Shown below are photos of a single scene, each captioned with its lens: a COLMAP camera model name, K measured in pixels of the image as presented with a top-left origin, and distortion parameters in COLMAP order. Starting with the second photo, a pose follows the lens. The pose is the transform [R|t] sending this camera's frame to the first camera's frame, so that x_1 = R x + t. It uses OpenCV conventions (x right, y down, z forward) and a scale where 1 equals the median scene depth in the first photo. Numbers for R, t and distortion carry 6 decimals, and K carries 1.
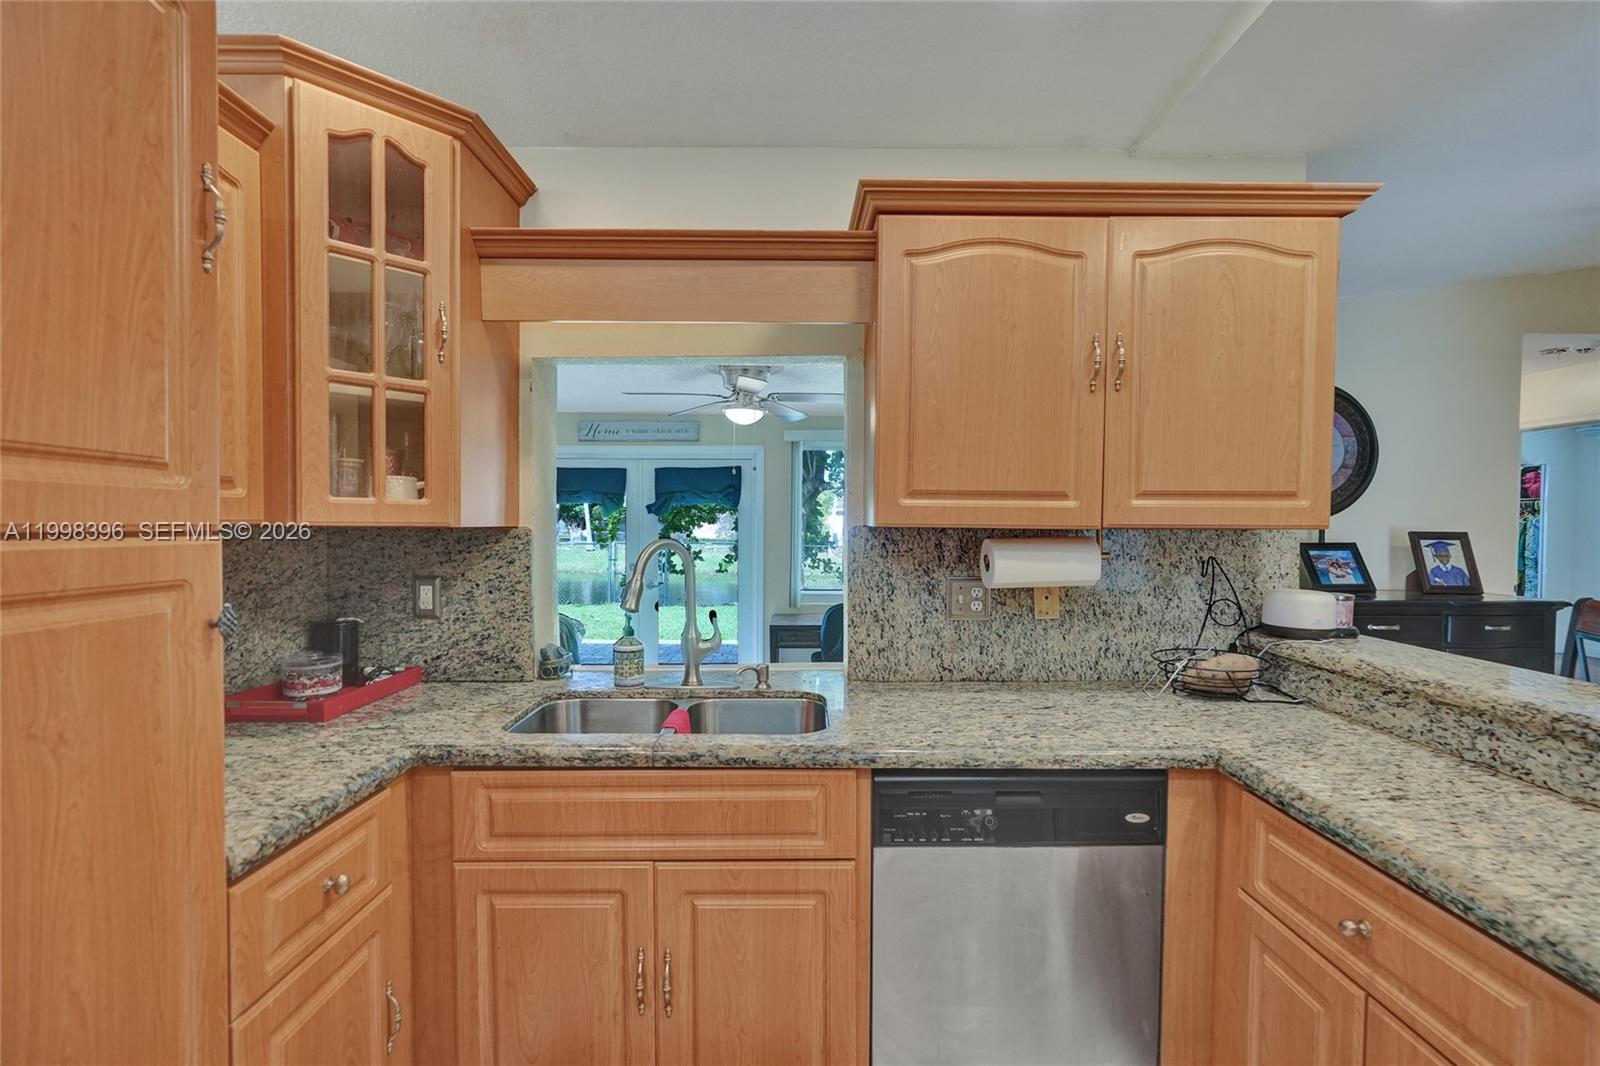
lens RADIAL K [[731.7, 0, 792.6], [0, 731.7, 542.7], [0, 0, 1]] dist [-0.002217, 0.000288]
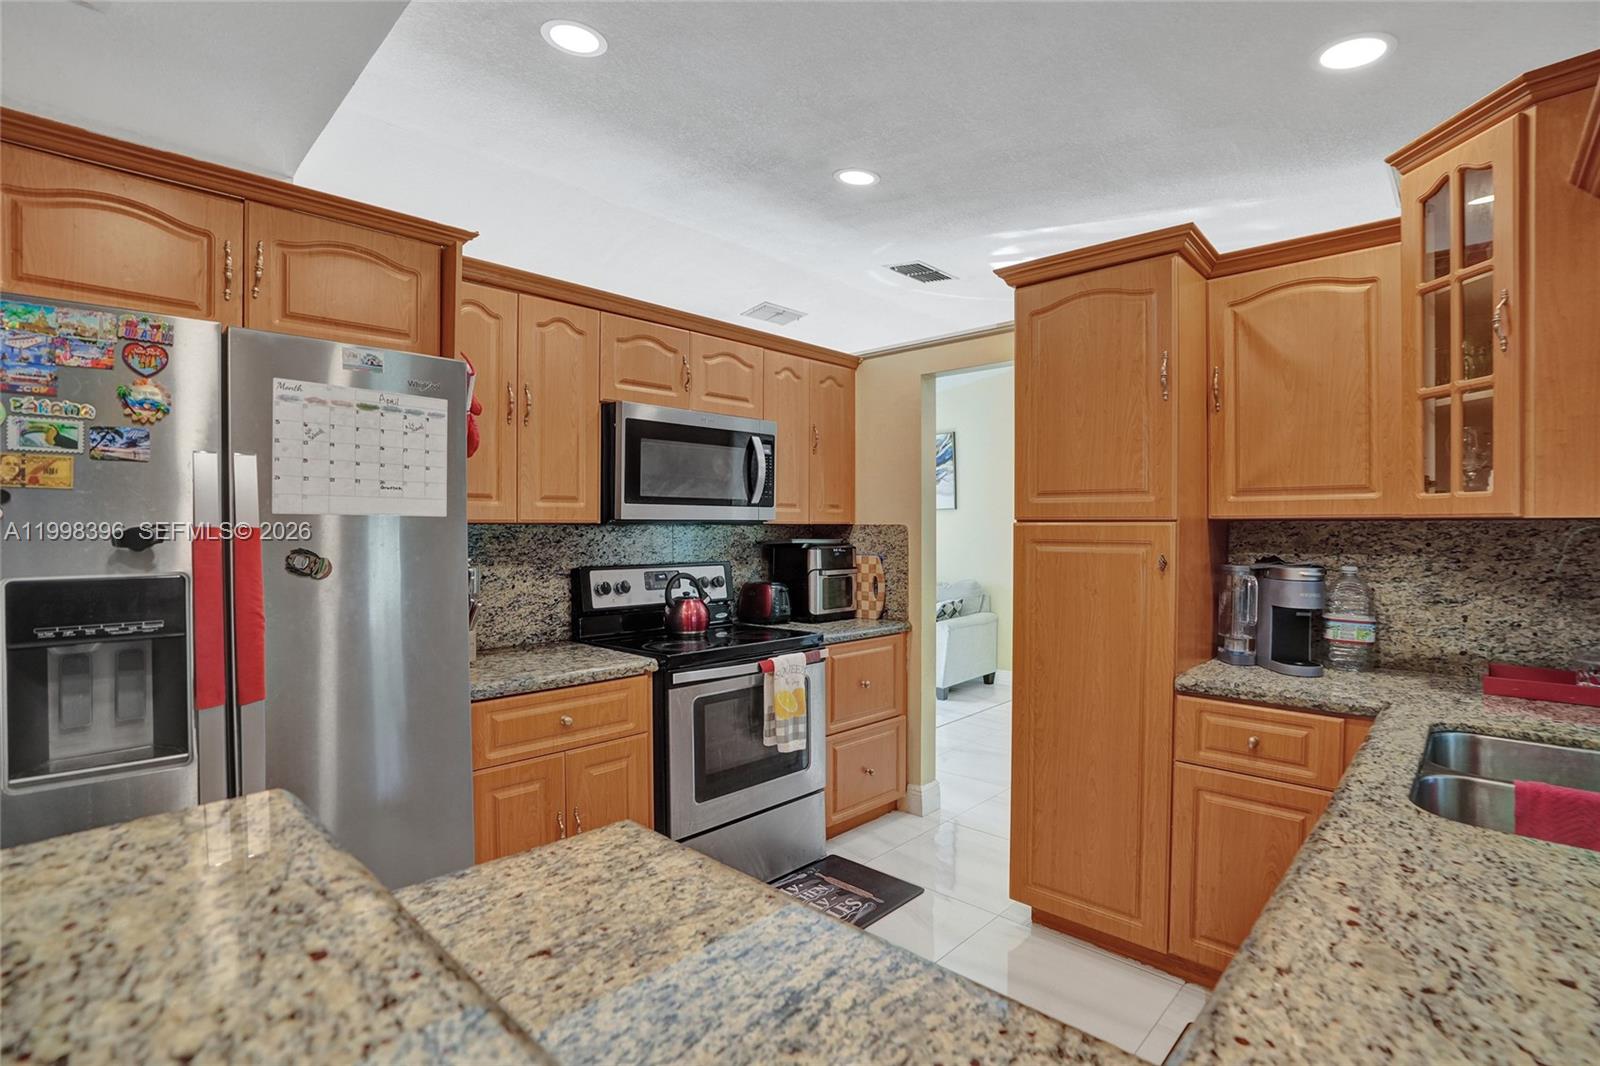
lens RADIAL K [[743.5, 0, 803.0], [0, 743.5, 533.5], [0, 0, 1]] dist [-0.070149, 0.030675]
pose [[-0.683678, -0.000436, -0.729784, 0.824396], [-0.024316, 0.999458, 0.022182, 0.001564], [0.729379, 0.032911, -0.683318, 0.927521]]
